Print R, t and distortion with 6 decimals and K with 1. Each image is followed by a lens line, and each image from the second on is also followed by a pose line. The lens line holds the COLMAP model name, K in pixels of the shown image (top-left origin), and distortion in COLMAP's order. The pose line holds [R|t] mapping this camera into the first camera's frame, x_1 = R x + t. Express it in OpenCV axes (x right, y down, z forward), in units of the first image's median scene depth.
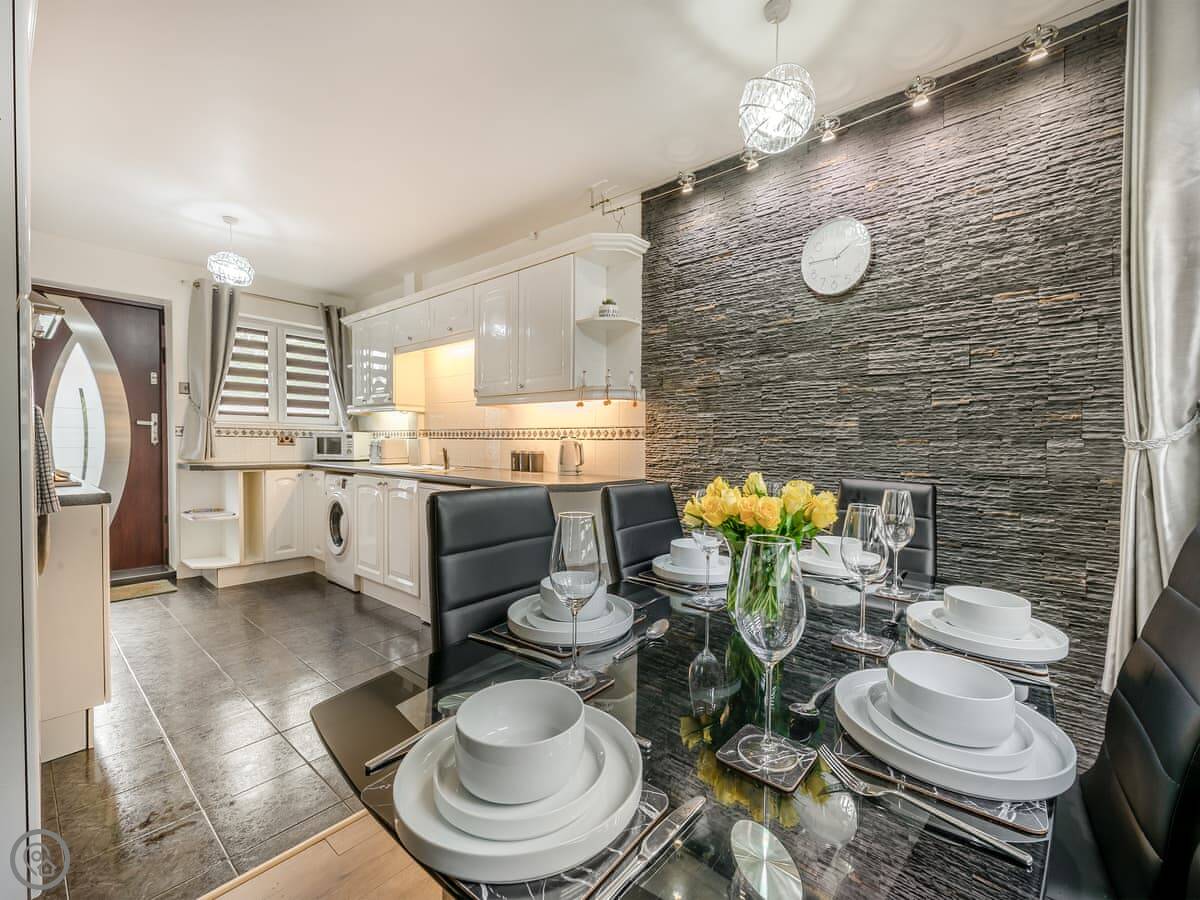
lens RADIAL K [[533.7, 0, 656.7], [0, 533.7, 456.8], [0, 0, 1]] dist [-0.007749, -0.001396]
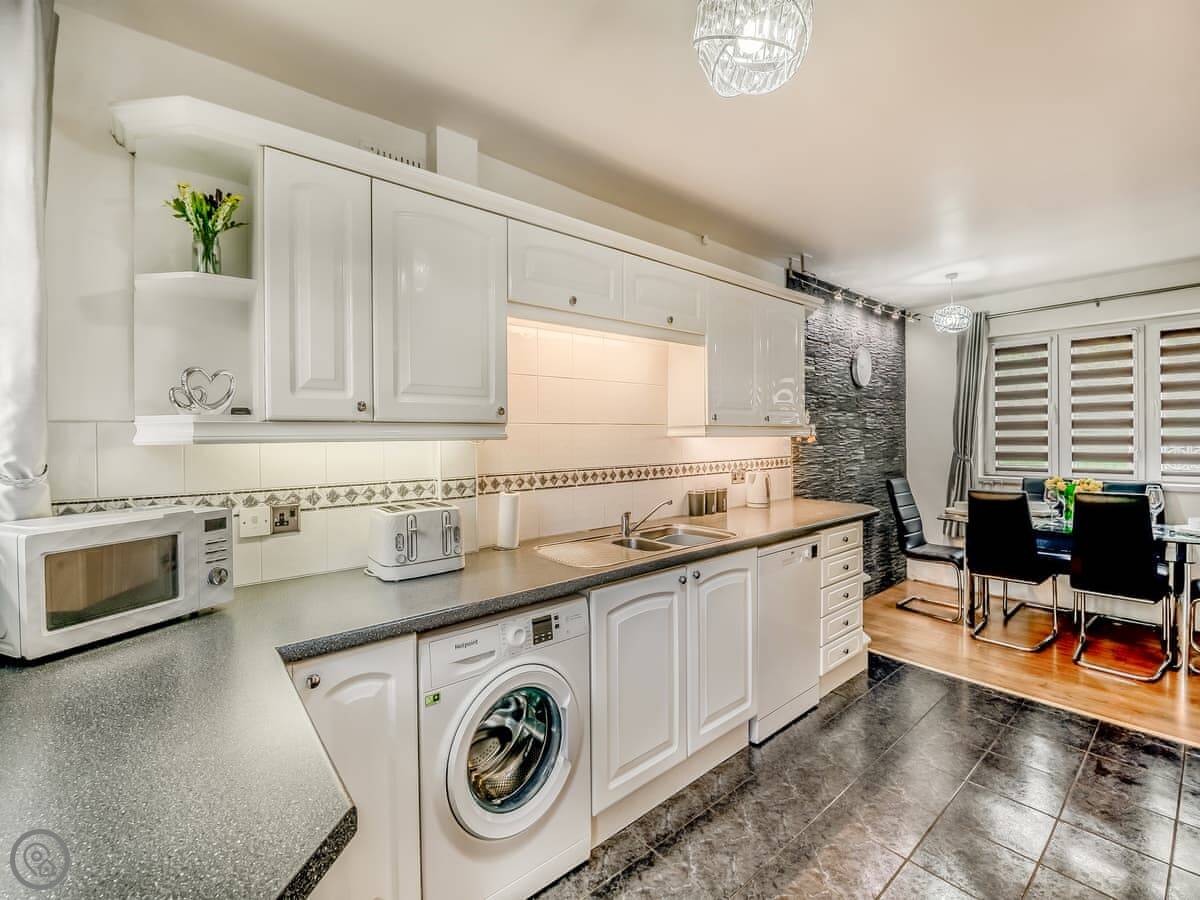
lens RADIAL K [[518.8, 0, 626.2], [0, 518.8, 441.9], [0, 0, 1]] dist [-0.009312, -0.003008]
pose [[0.168333, -0.019075, 0.985546, -0.938217], [0.037672, 0.999207, 0.012905, -0.088687], [-0.985010, 0.034955, 0.168918, 0.861381]]
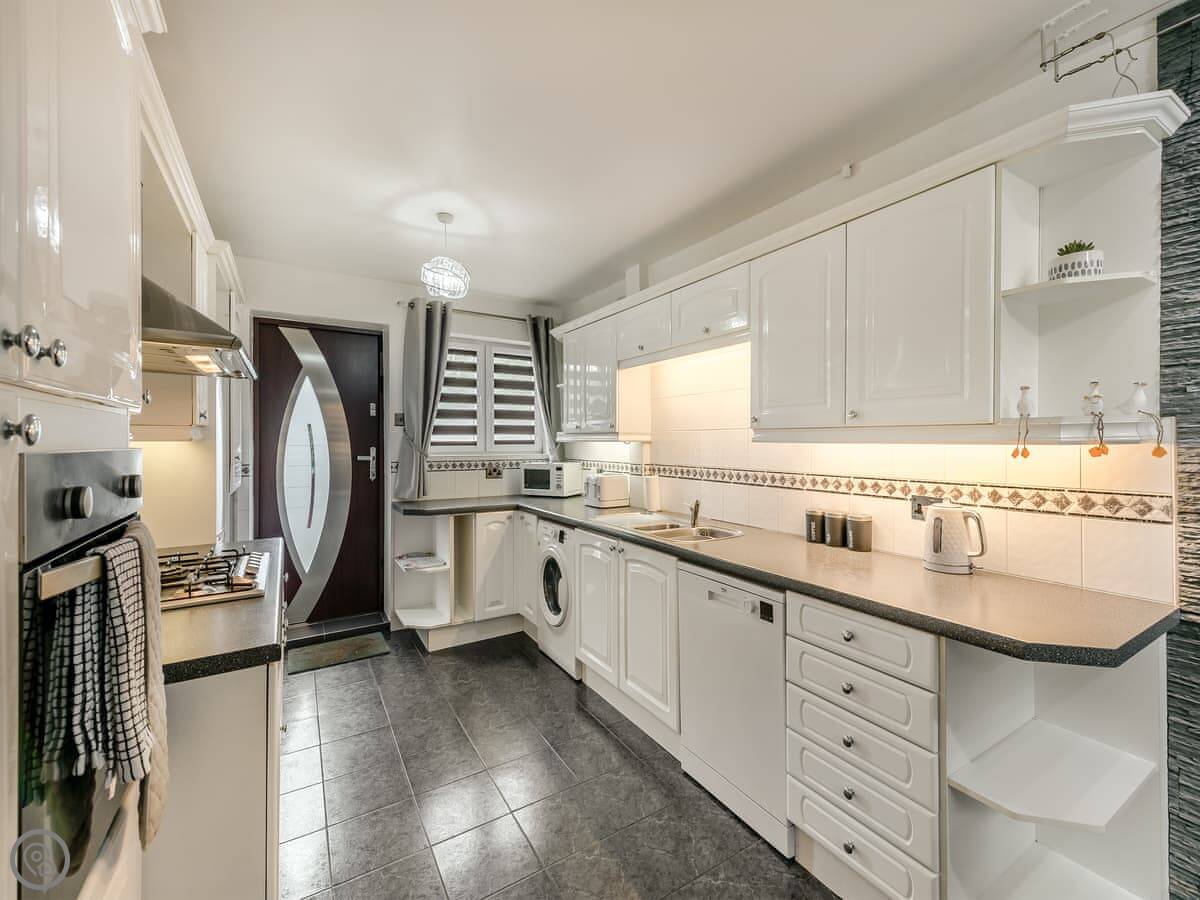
lens RADIAL K [[518.8, 0, 620.6], [0, 518.8, 438.4], [0, 0, 1]] dist [-0.009312, -0.003008]
pose [[0.943255, -0.012725, -0.331825, -0.245977], [0.002697, 0.999526, -0.030663, -0.070415], [0.332058, 0.028028, 0.942842, 0.297190]]
